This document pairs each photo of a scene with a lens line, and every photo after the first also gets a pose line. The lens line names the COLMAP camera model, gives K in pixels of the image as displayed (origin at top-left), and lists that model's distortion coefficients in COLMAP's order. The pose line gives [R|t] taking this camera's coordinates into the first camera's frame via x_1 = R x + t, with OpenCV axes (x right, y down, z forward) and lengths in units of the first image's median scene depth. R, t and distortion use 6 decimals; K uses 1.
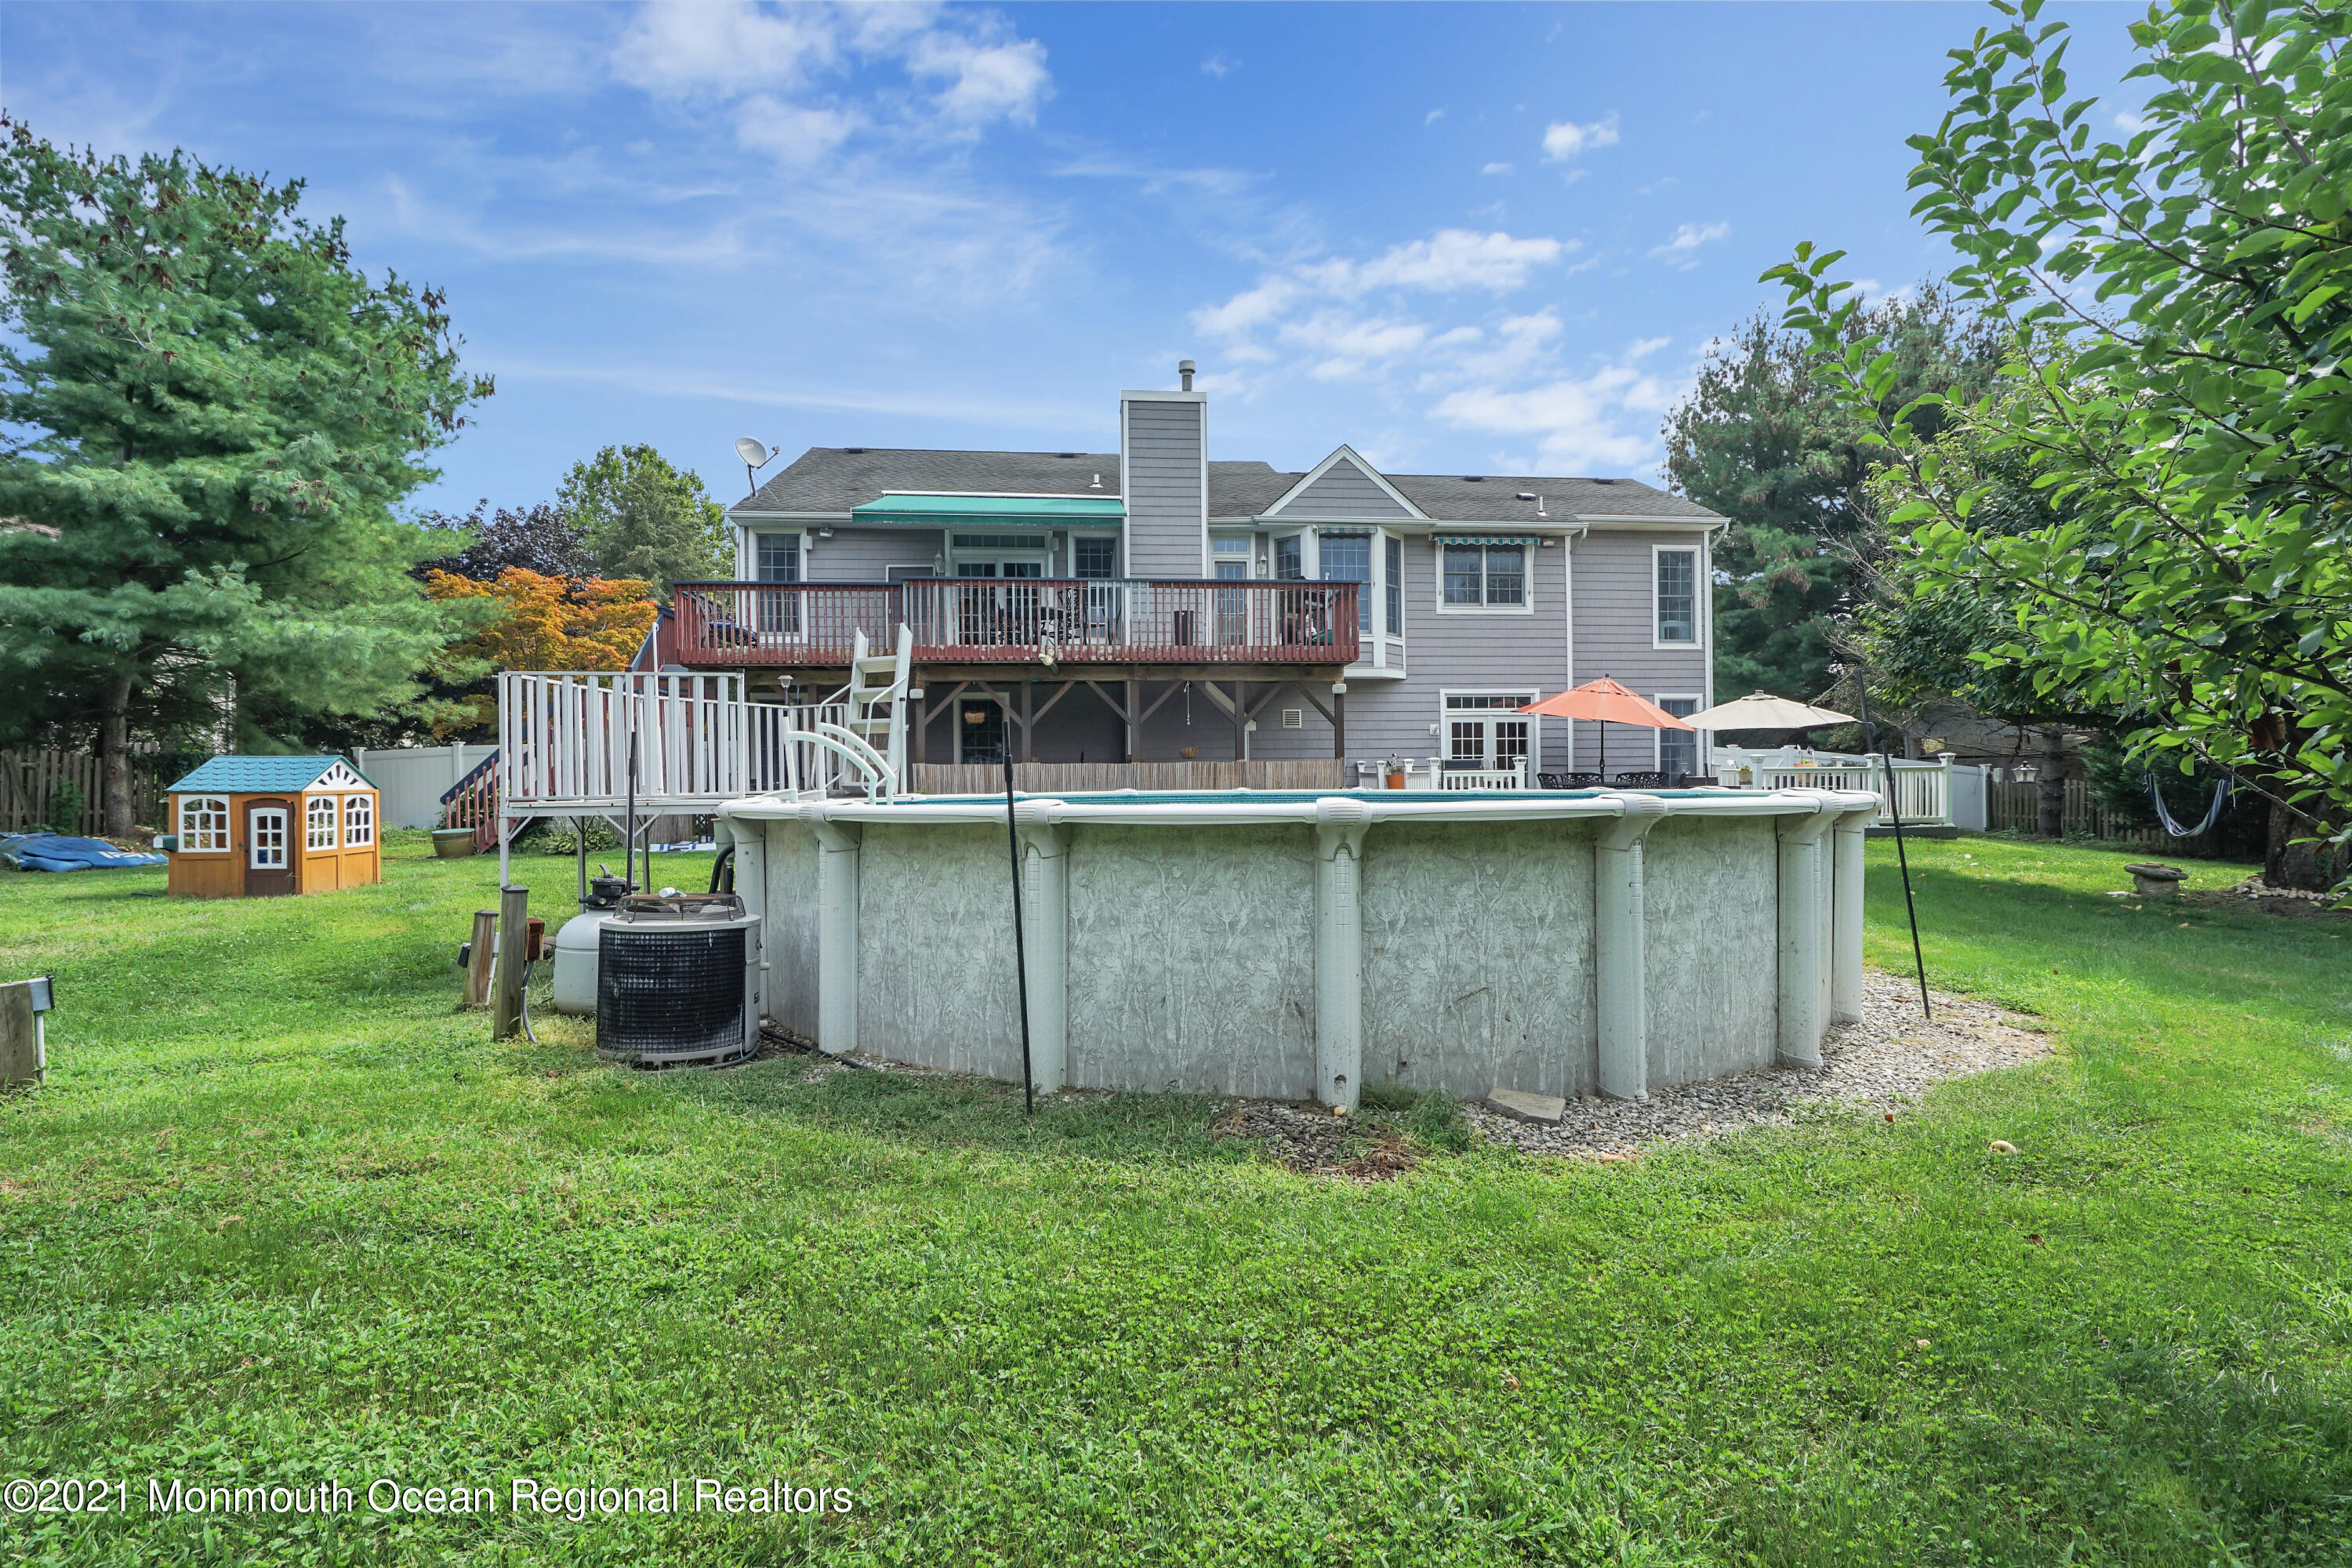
lens RADIAL K [[1065.5, 0, 1178.9], [0, 1065.5, 779.3], [0, 0, 1]] dist [-0.002782, 0.002188]
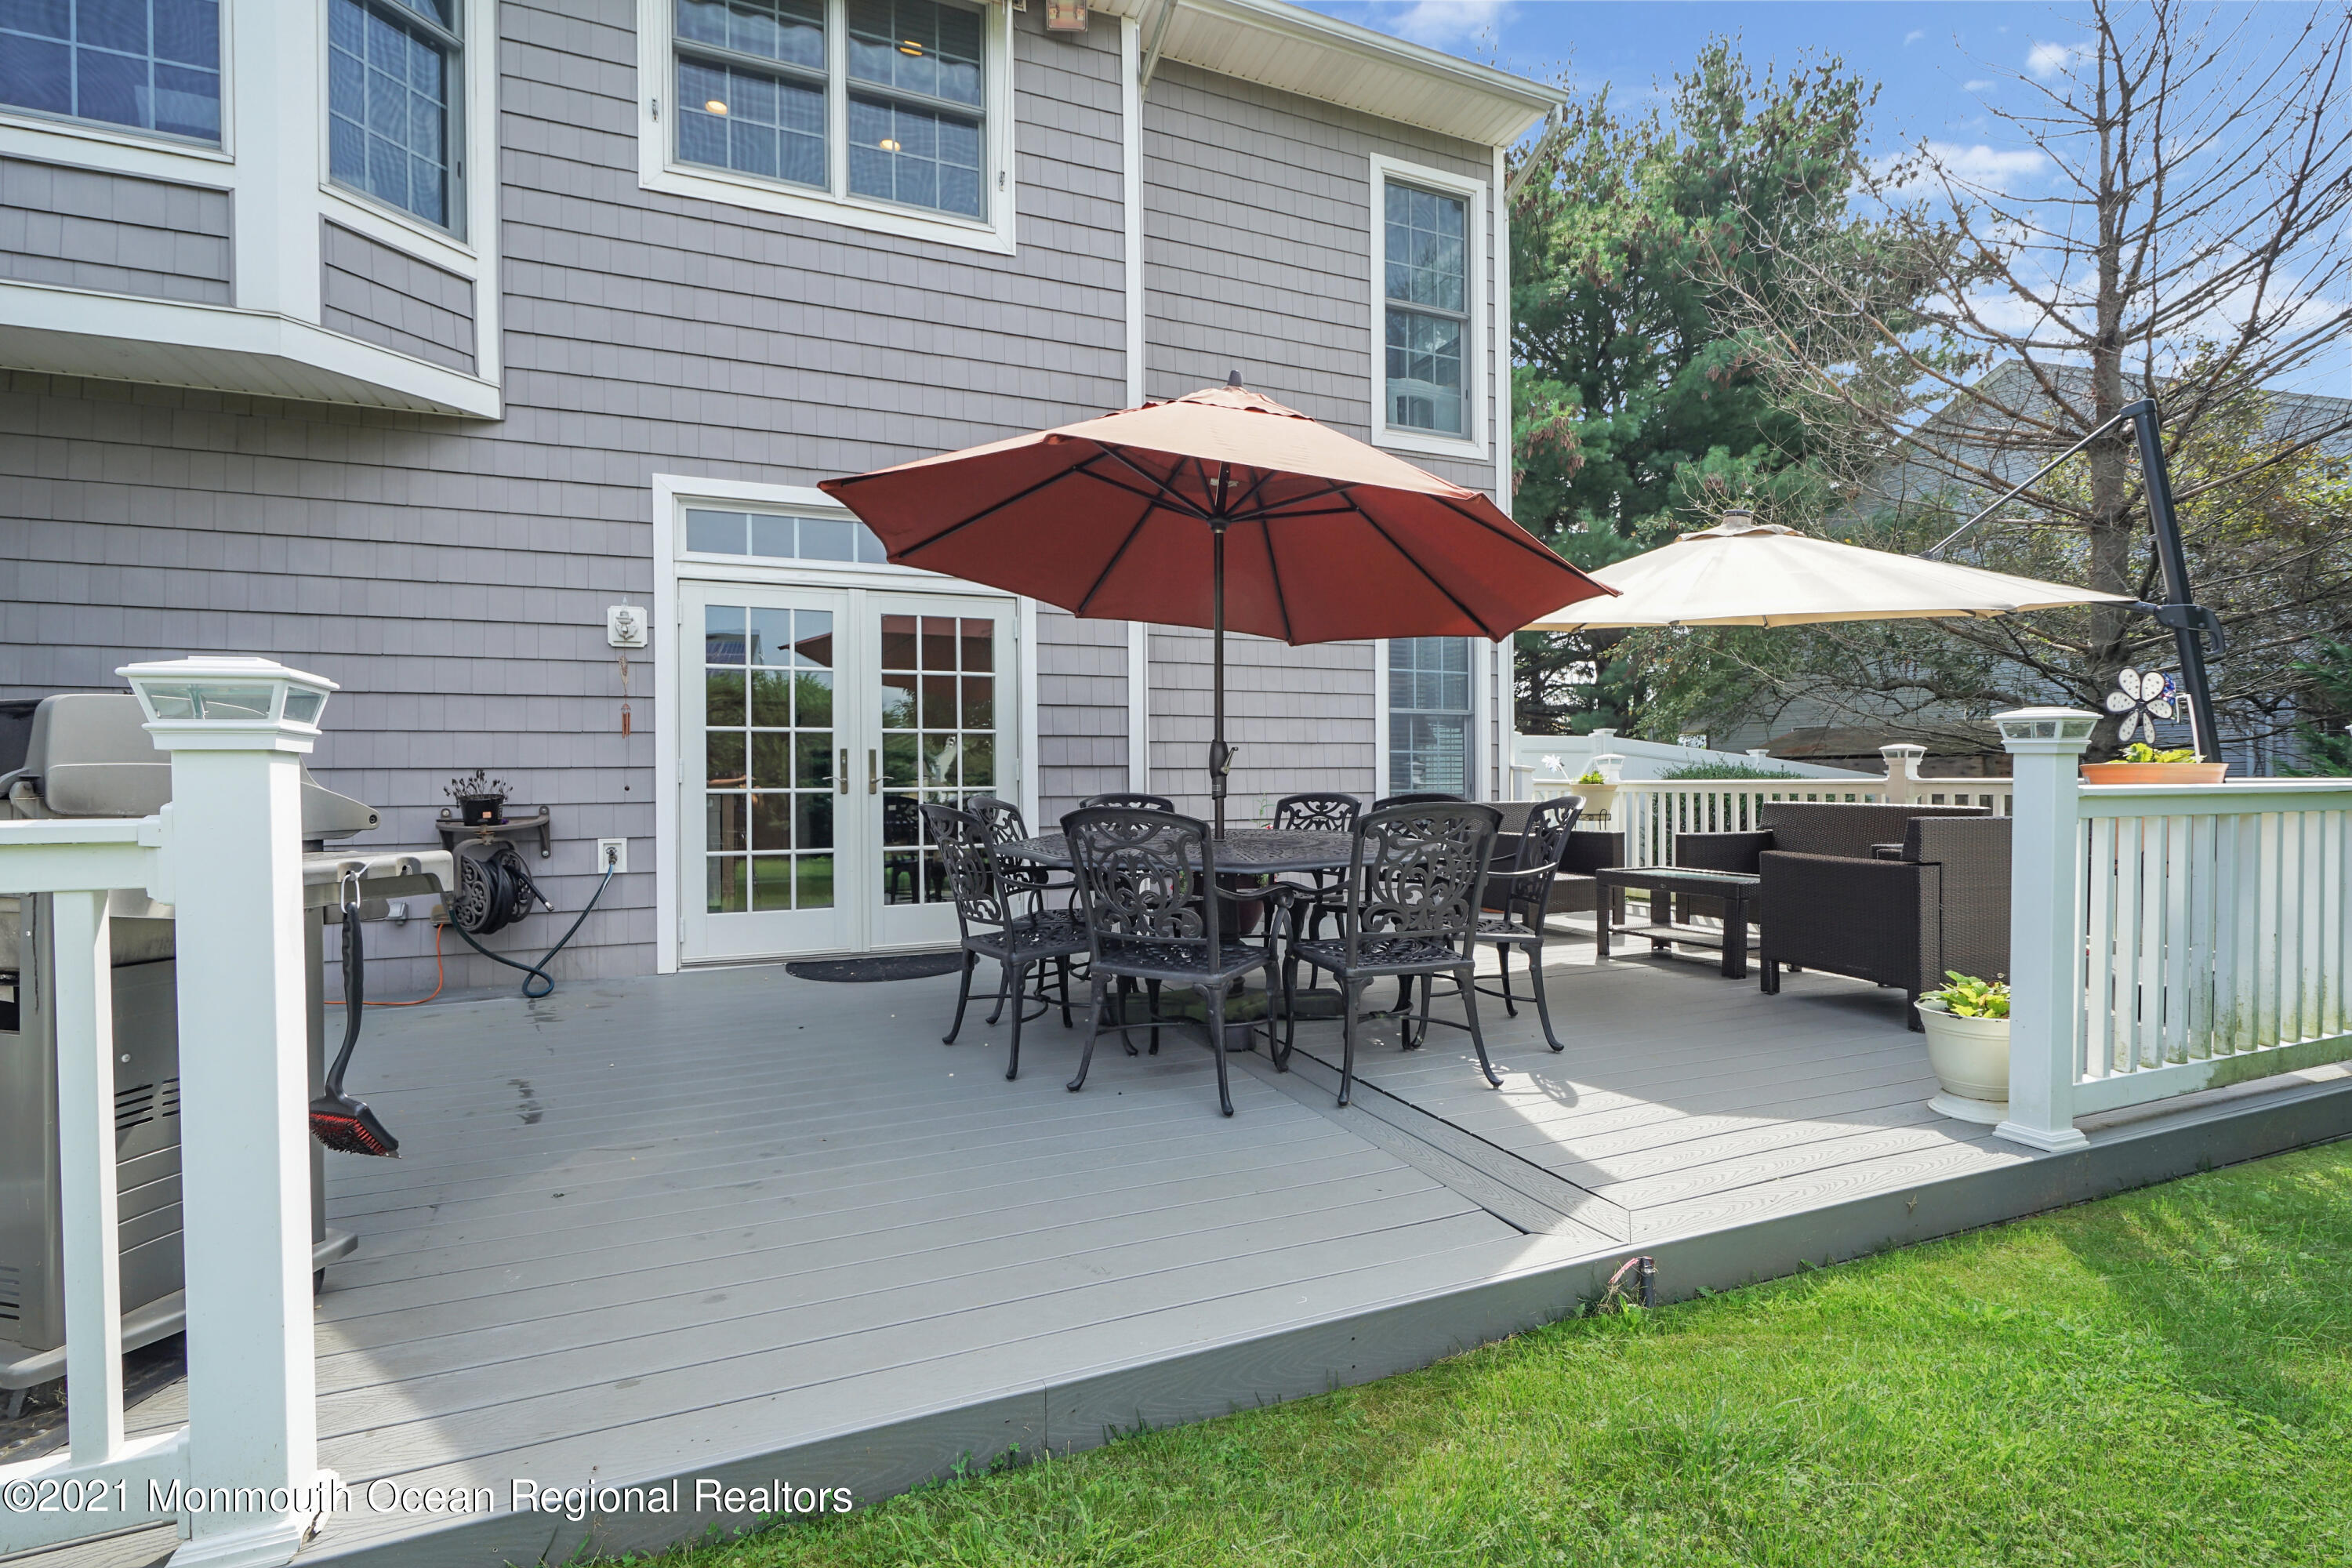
lens RADIAL K [[1065.5, 0, 1176.5], [0, 1065.5, 773.0], [0, 0, 1]] dist [-0.002782, 0.002188]
pose [[0.956270, 0.004993, 0.292443, 0.301293], [-0.003784, 0.999982, -0.004699, -0.010358], [-0.292461, 0.003387, 0.956271, 0.732877]]
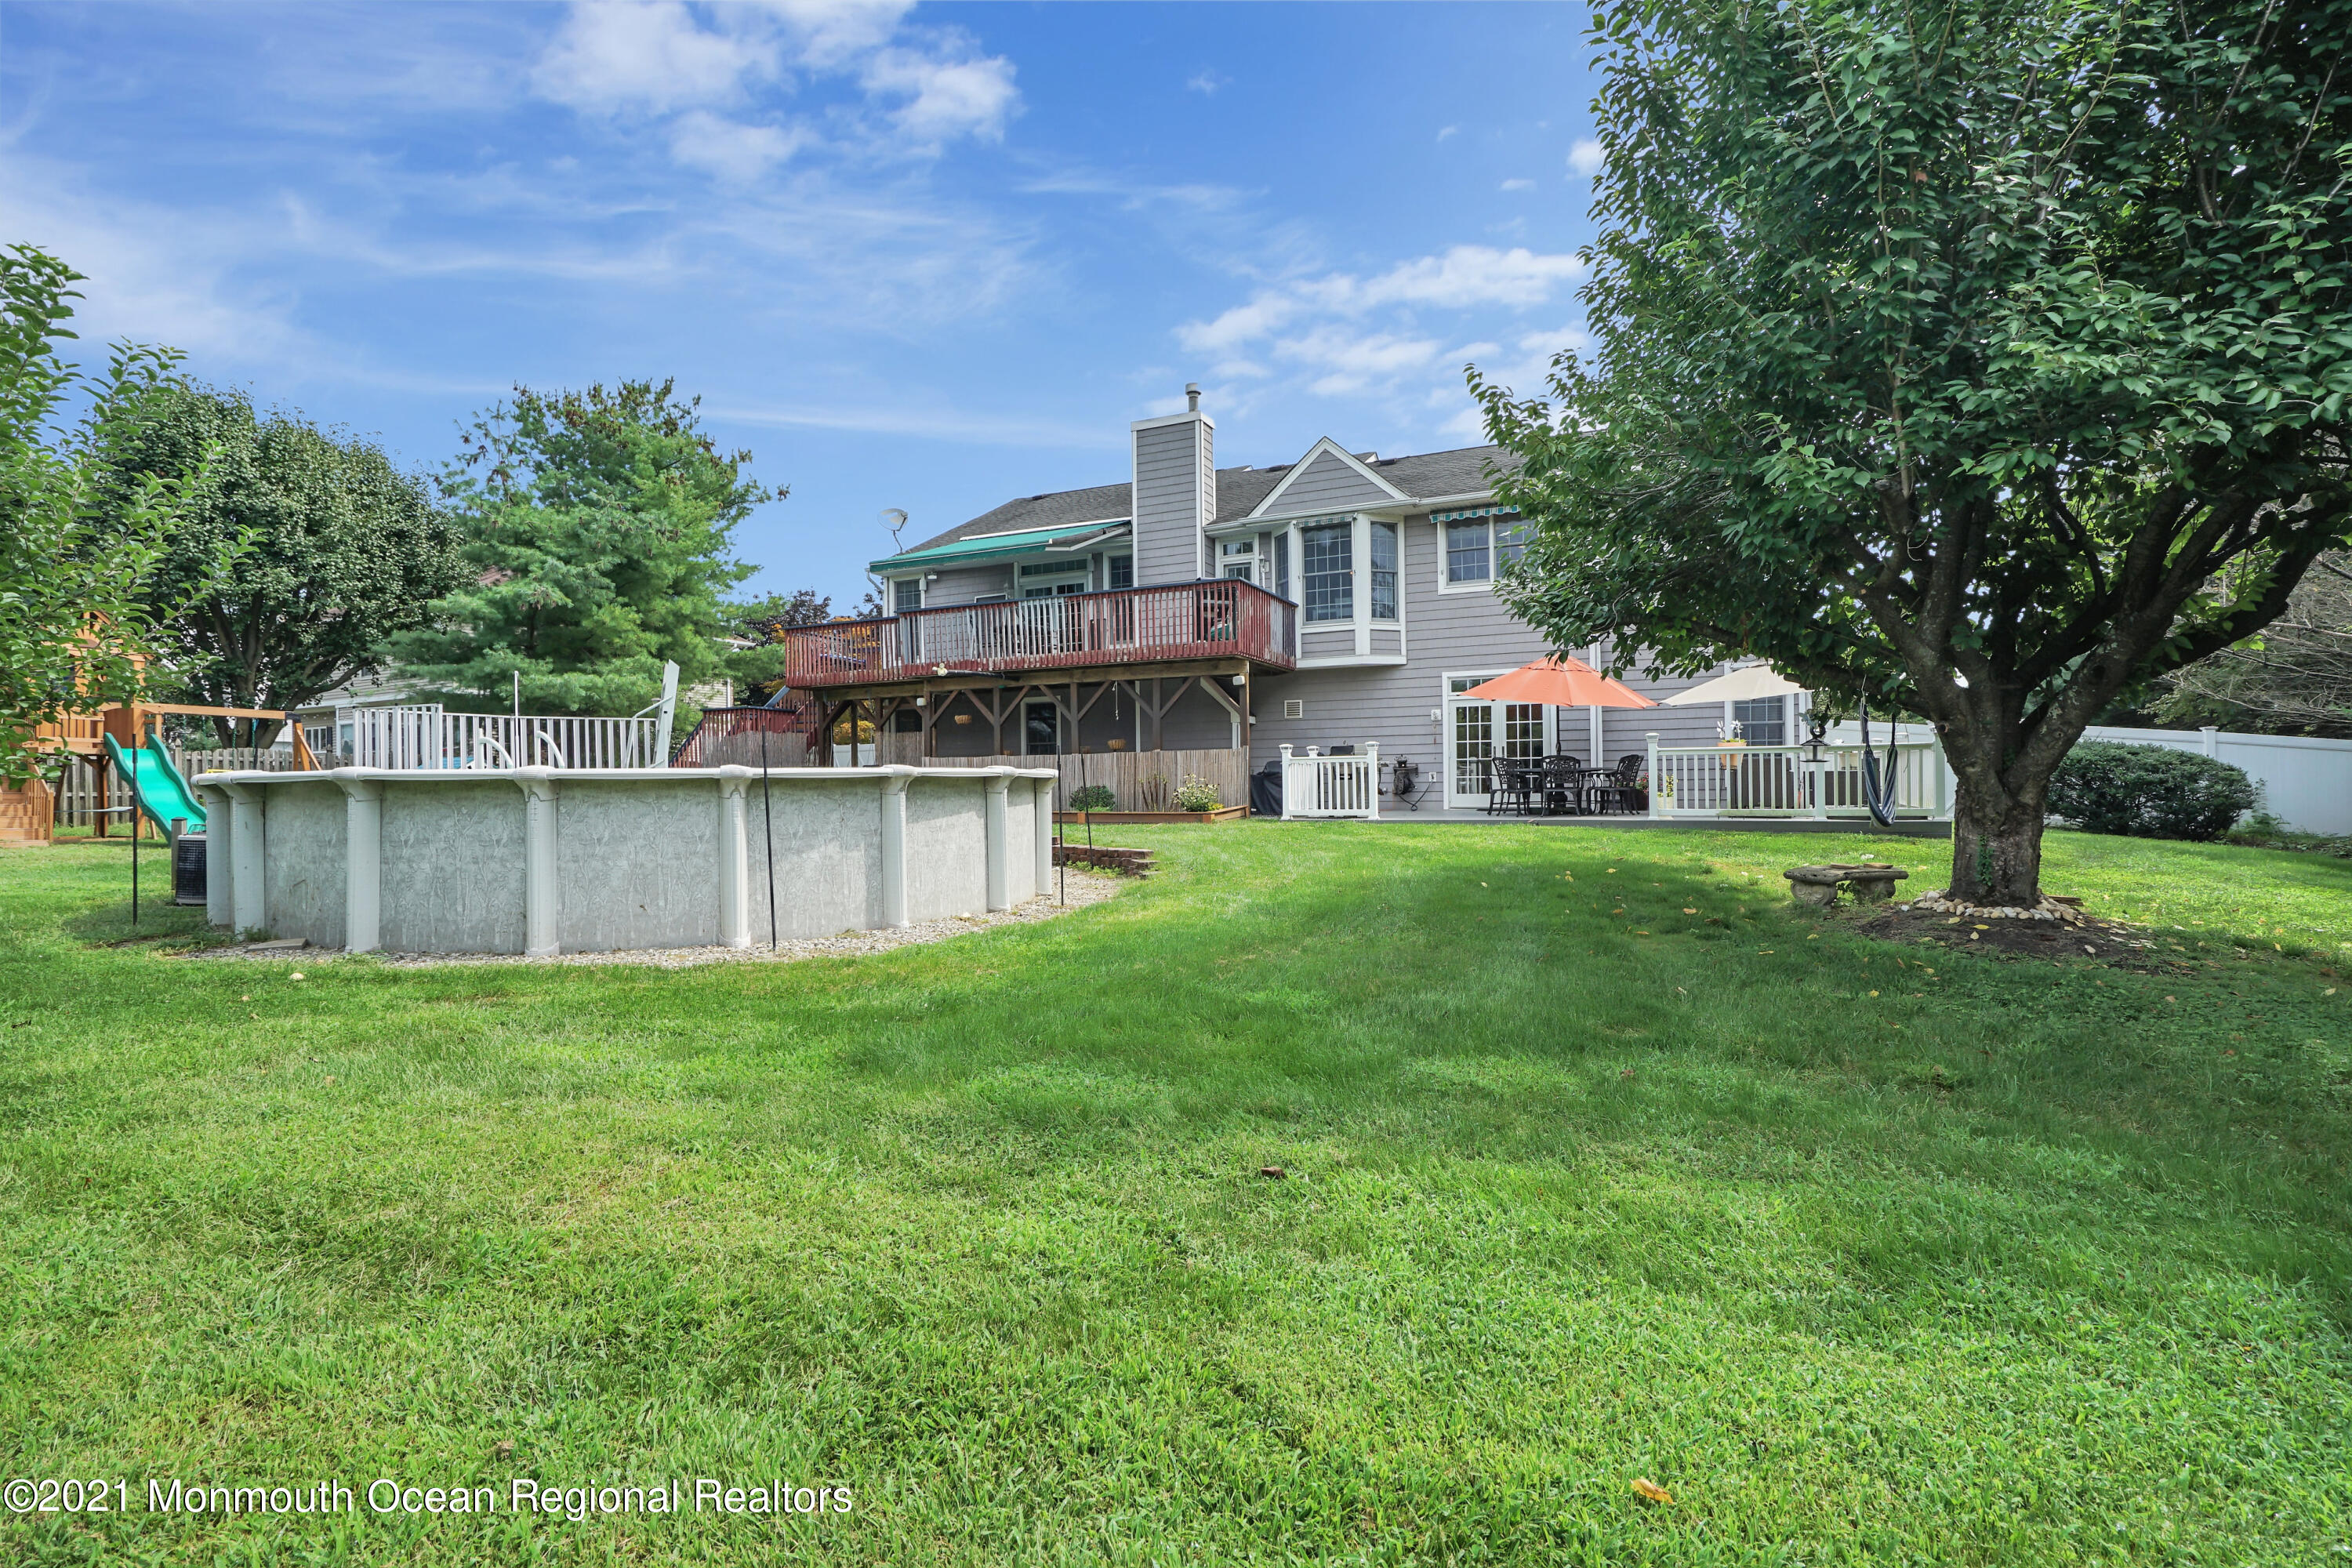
lens RADIAL K [[1065.5, 0, 1176.2], [0, 1065.5, 773.8], [0, 0, 1]] dist [-0.002782, 0.002188]
pose [[0.847340, 0.003794, -0.531037, 0.568438], [0.001442, 0.999954, 0.009445, -0.003172], [0.531049, -0.008769, 0.847296, 0.062735]]
